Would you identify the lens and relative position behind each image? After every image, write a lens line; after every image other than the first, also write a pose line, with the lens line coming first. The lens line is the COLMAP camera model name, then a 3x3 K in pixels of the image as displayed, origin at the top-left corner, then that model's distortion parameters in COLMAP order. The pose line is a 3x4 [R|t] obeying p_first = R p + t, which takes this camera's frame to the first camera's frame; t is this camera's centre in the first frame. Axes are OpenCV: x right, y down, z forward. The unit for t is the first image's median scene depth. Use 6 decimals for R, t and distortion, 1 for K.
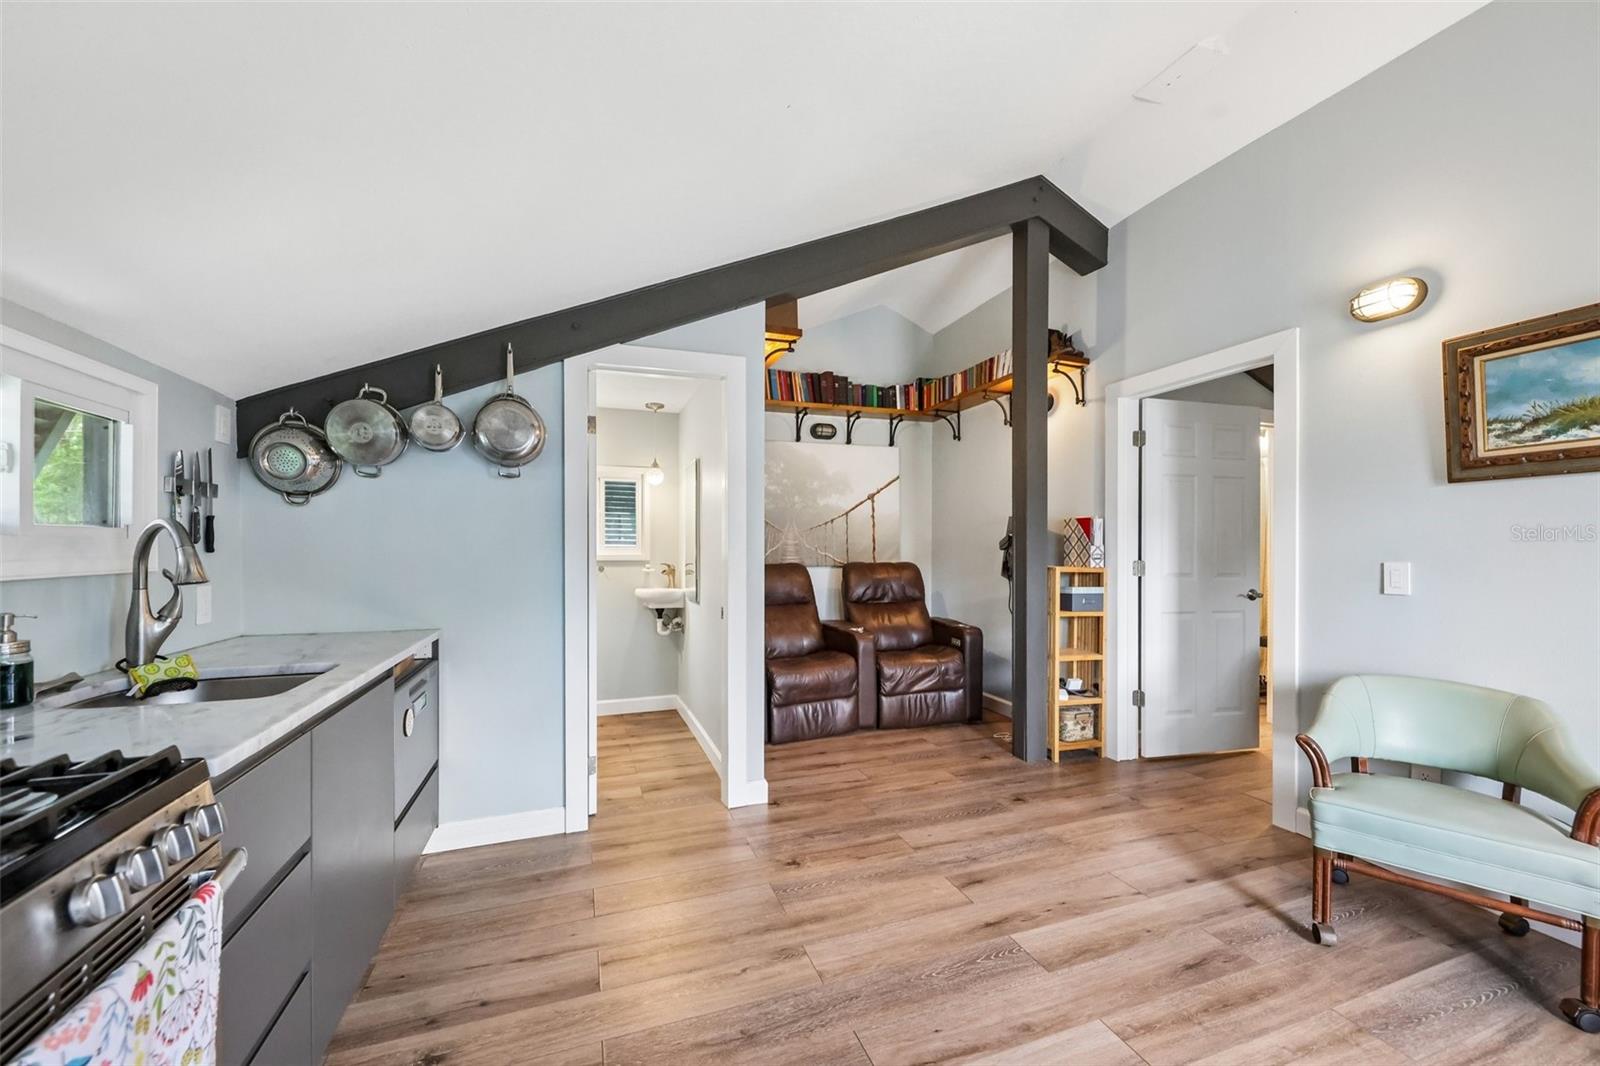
lens RADIAL K [[602.6, 0, 808.3], [0, 602.6, 549.3], [0, 0, 1]] dist [-0.003557, -0.001221]
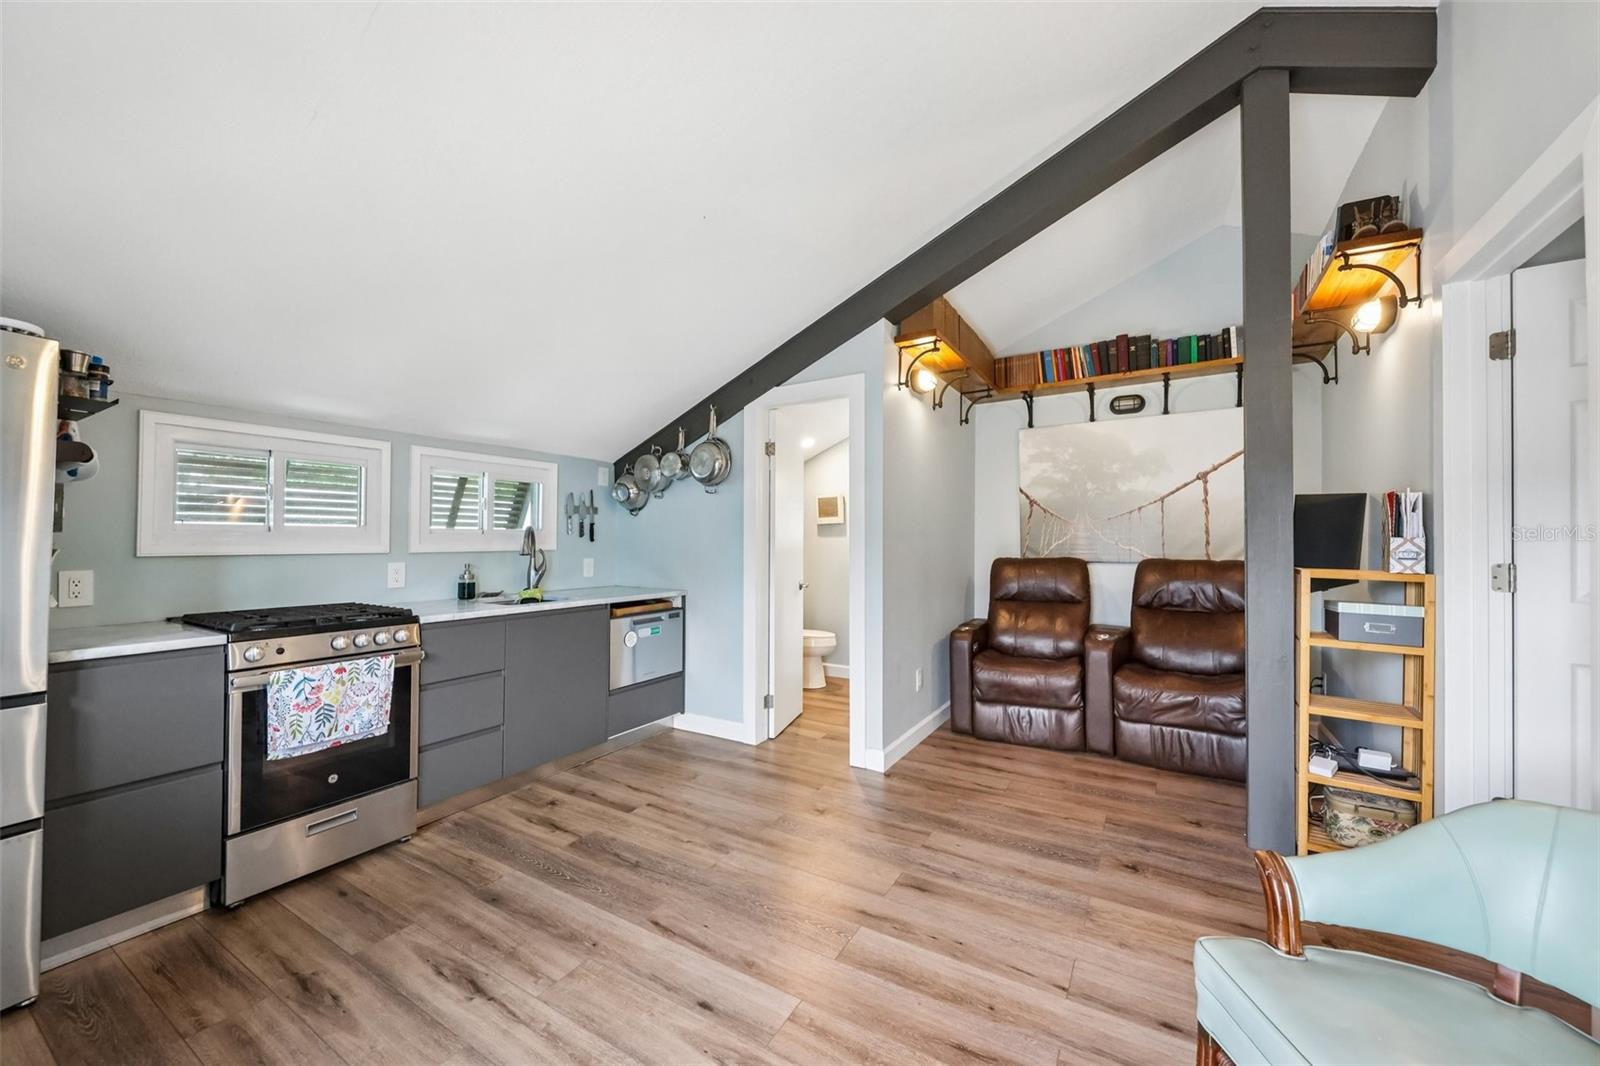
lens RADIAL K [[602.6, 0, 791.5], [0, 602.6, 529.9], [0, 0, 1]] dist [-0.003557, -0.001221]
pose [[0.632268, -0.012120, -0.774655, 0.580069], [-0.004741, 0.999798, -0.019513, 0.001126], [0.774735, 0.016010, 0.632083, 0.146537]]
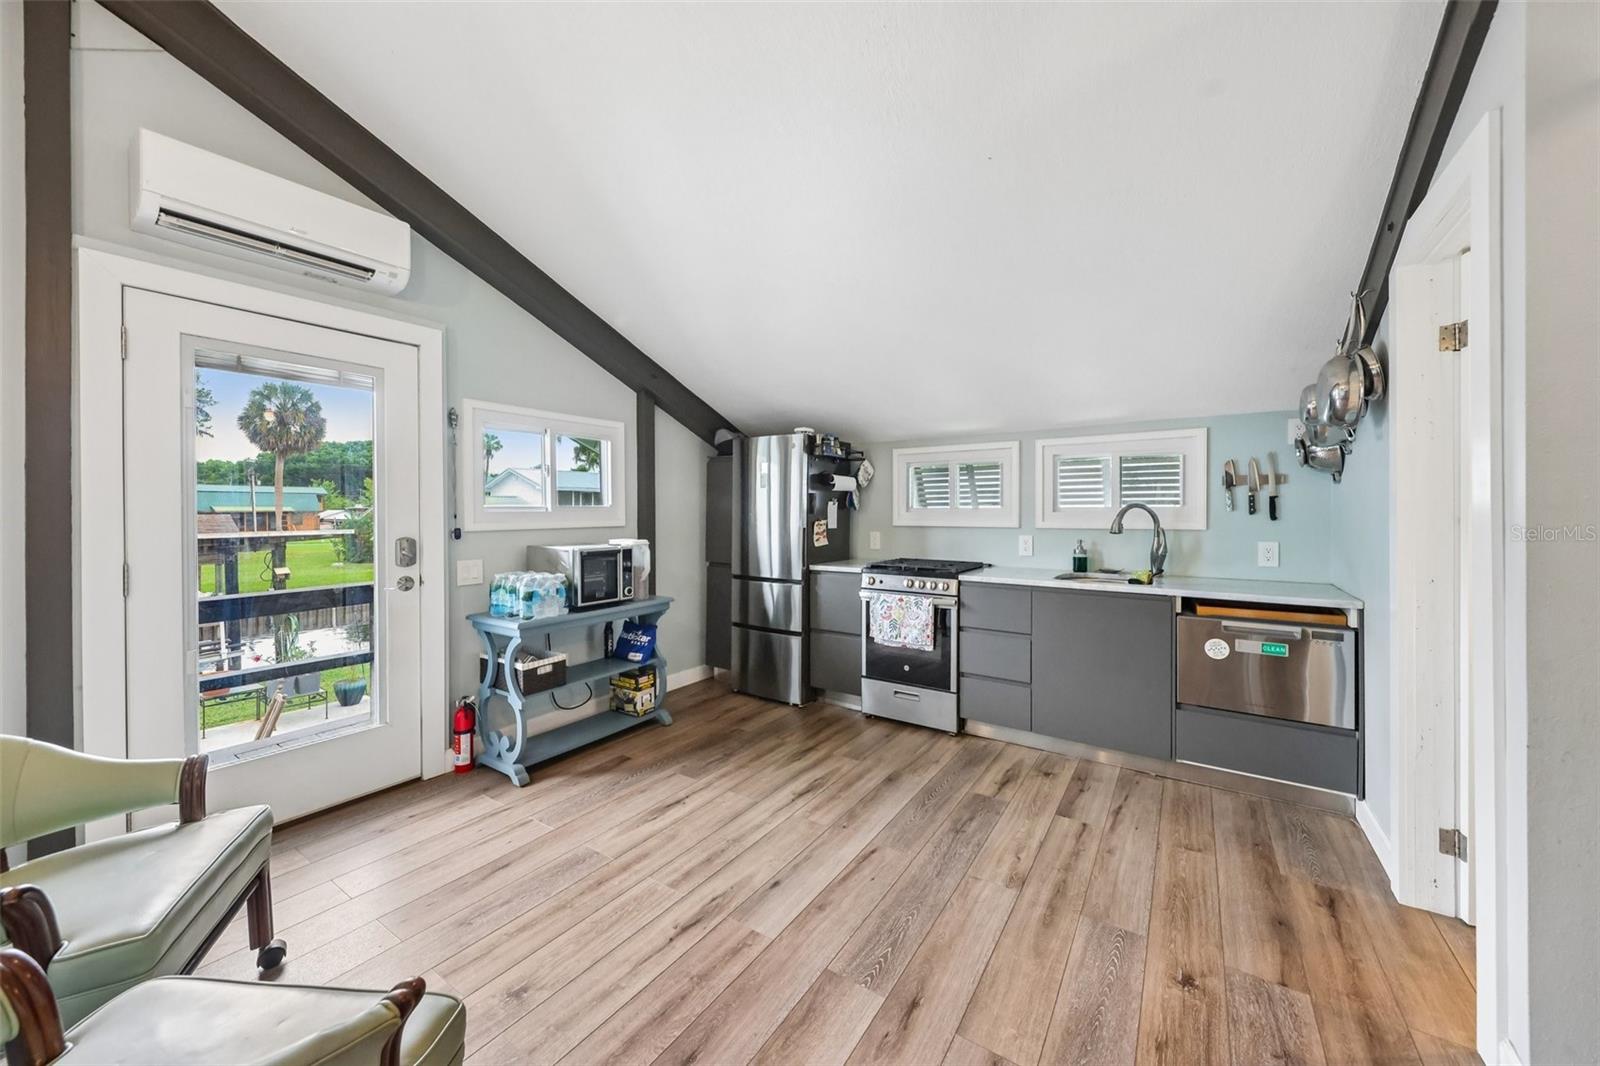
lens RADIAL K [[577.5, 0, 809.5], [0, 577.5, 508.2], [0, 0, 1]] dist [0.004473, -0.002505]
pose [[-0.797733, -0.003047, -0.603003, 0.494712], [-0.002303, 0.999995, -0.002005, -0.012739], [0.603007, -0.000210, -0.797736, 0.867117]]
